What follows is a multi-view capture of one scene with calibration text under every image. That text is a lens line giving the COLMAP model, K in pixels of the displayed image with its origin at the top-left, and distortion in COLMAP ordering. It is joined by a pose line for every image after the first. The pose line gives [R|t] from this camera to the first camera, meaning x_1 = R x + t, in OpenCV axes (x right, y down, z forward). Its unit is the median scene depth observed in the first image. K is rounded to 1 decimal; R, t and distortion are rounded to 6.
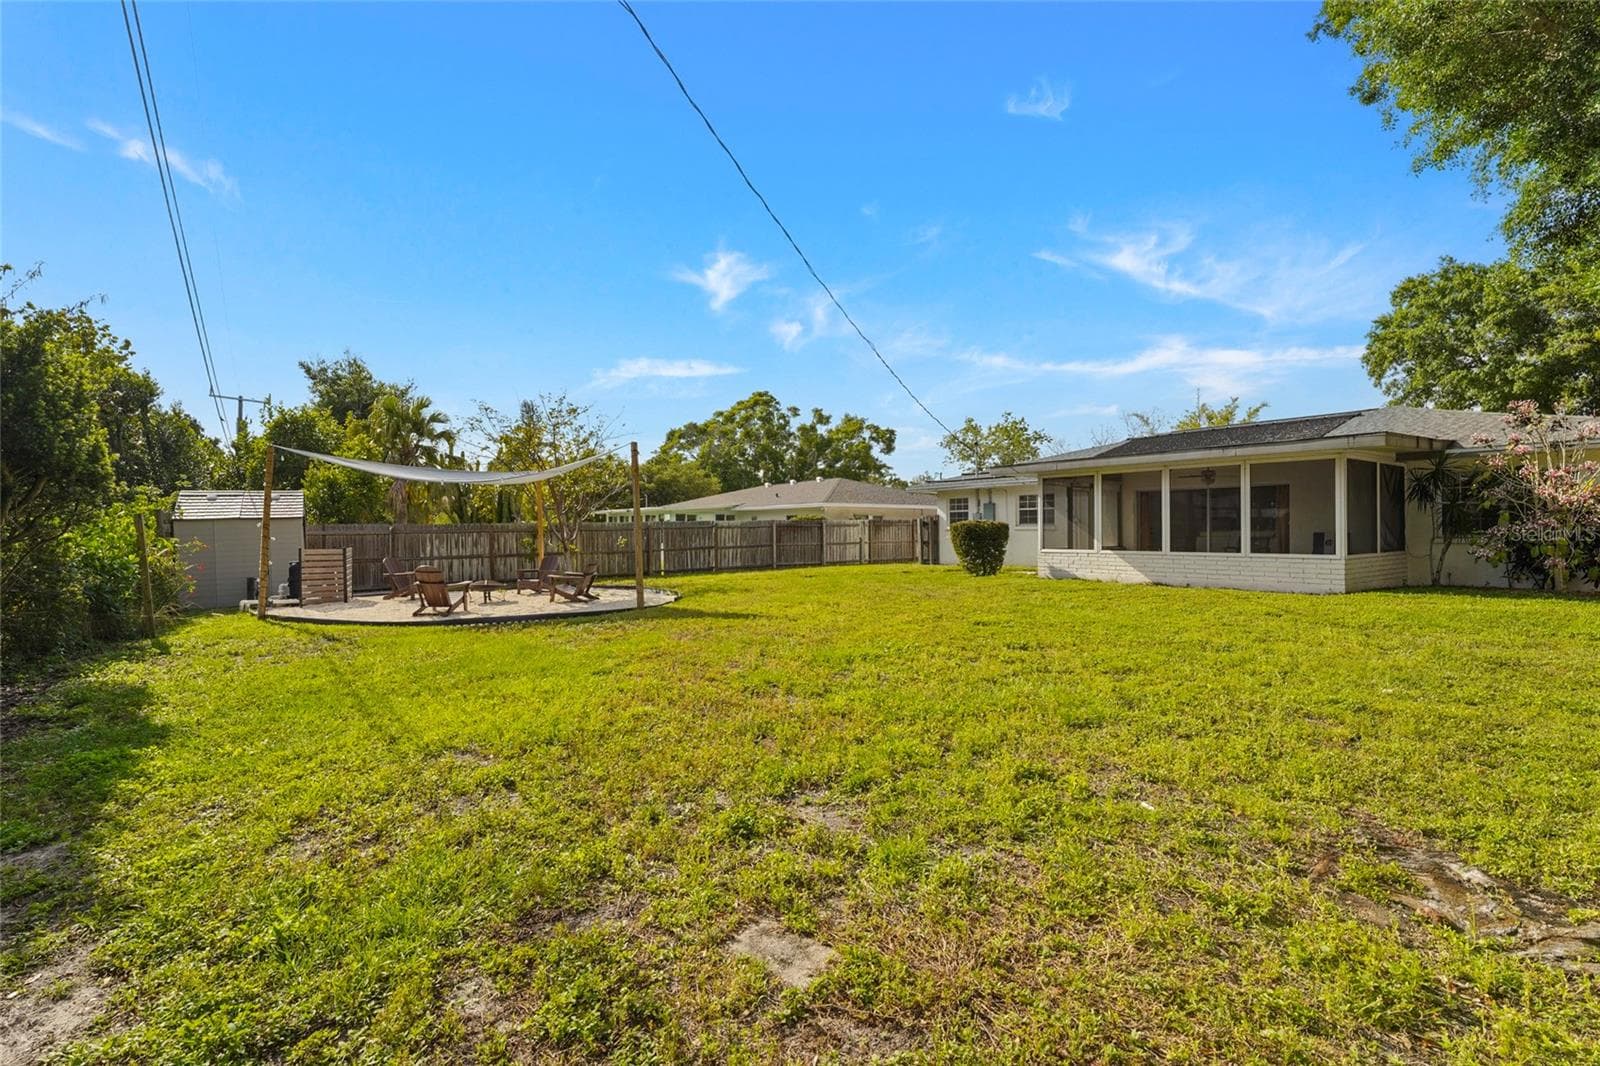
lens RADIAL K [[719.9, 0, 807.1], [0, 719.9, 517.9], [0, 0, 1]] dist [-0.001301, -0.000119]
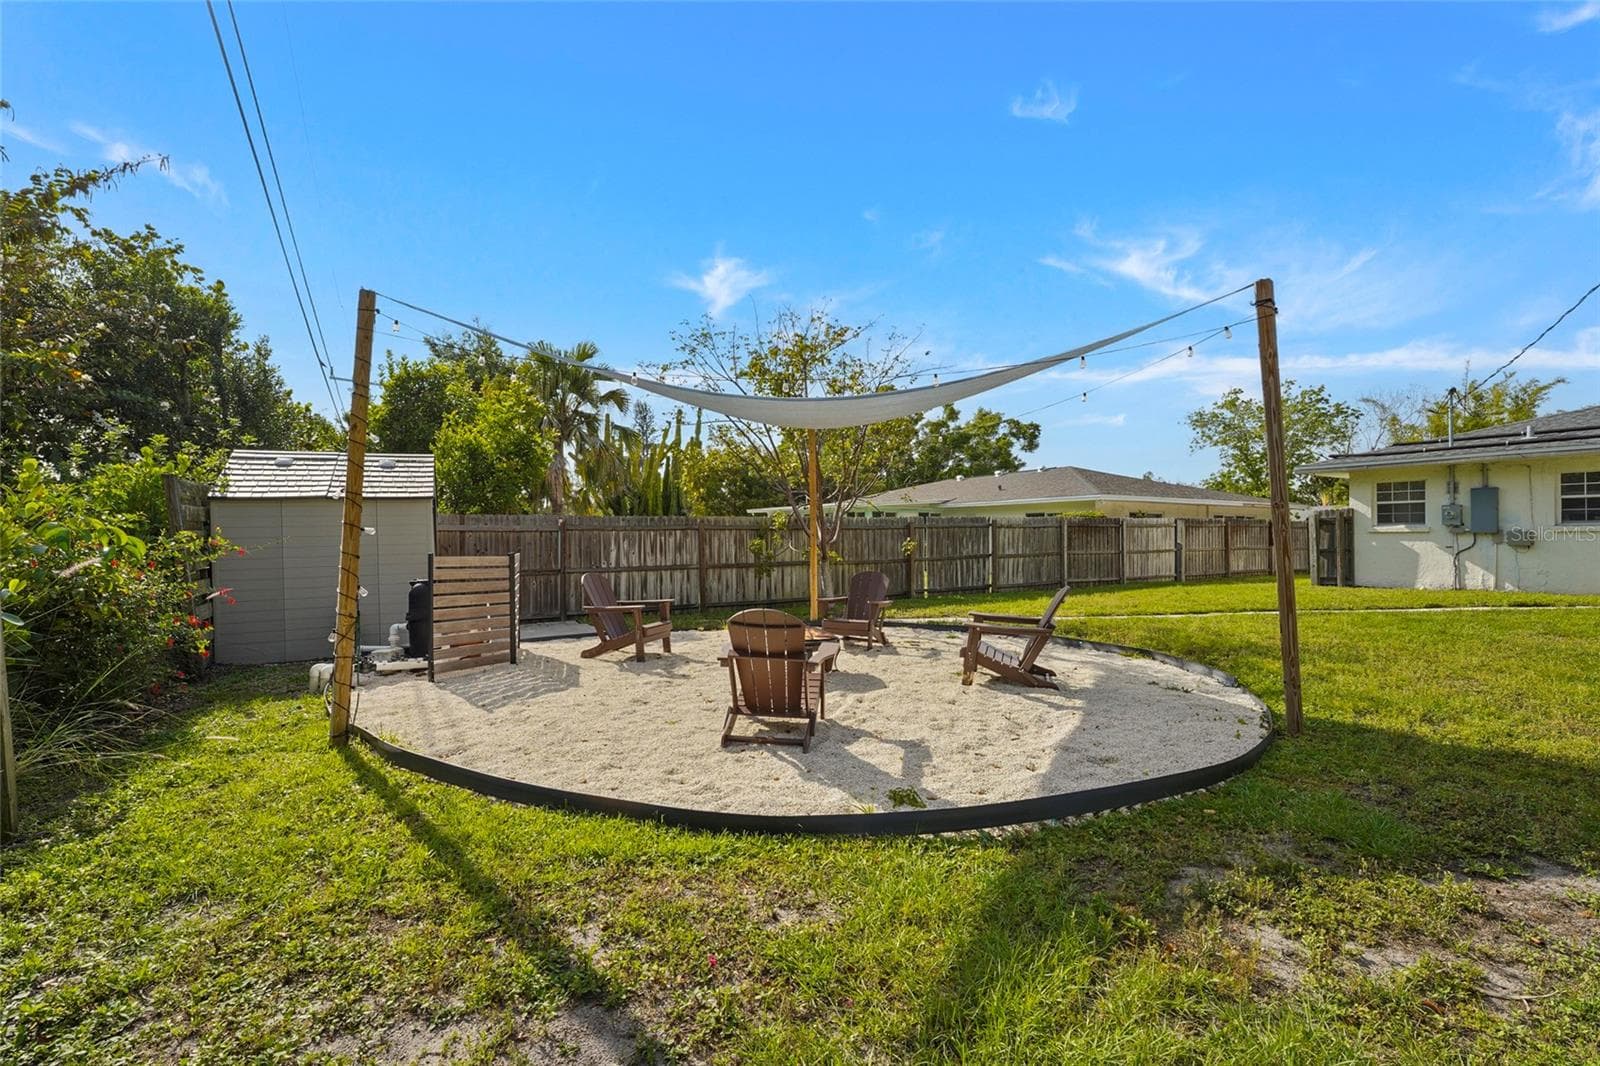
lens RADIAL K [[719.9, 0, 807.1], [0, 719.9, 517.9], [0, 0, 1]] dist [-0.001301, -0.000119]
pose [[0.992394, 0.003321, -0.123056, -0.228390], [-0.004376, 0.999956, -0.008305, 0.012134], [0.123023, 0.008781, 0.992365, 0.319420]]
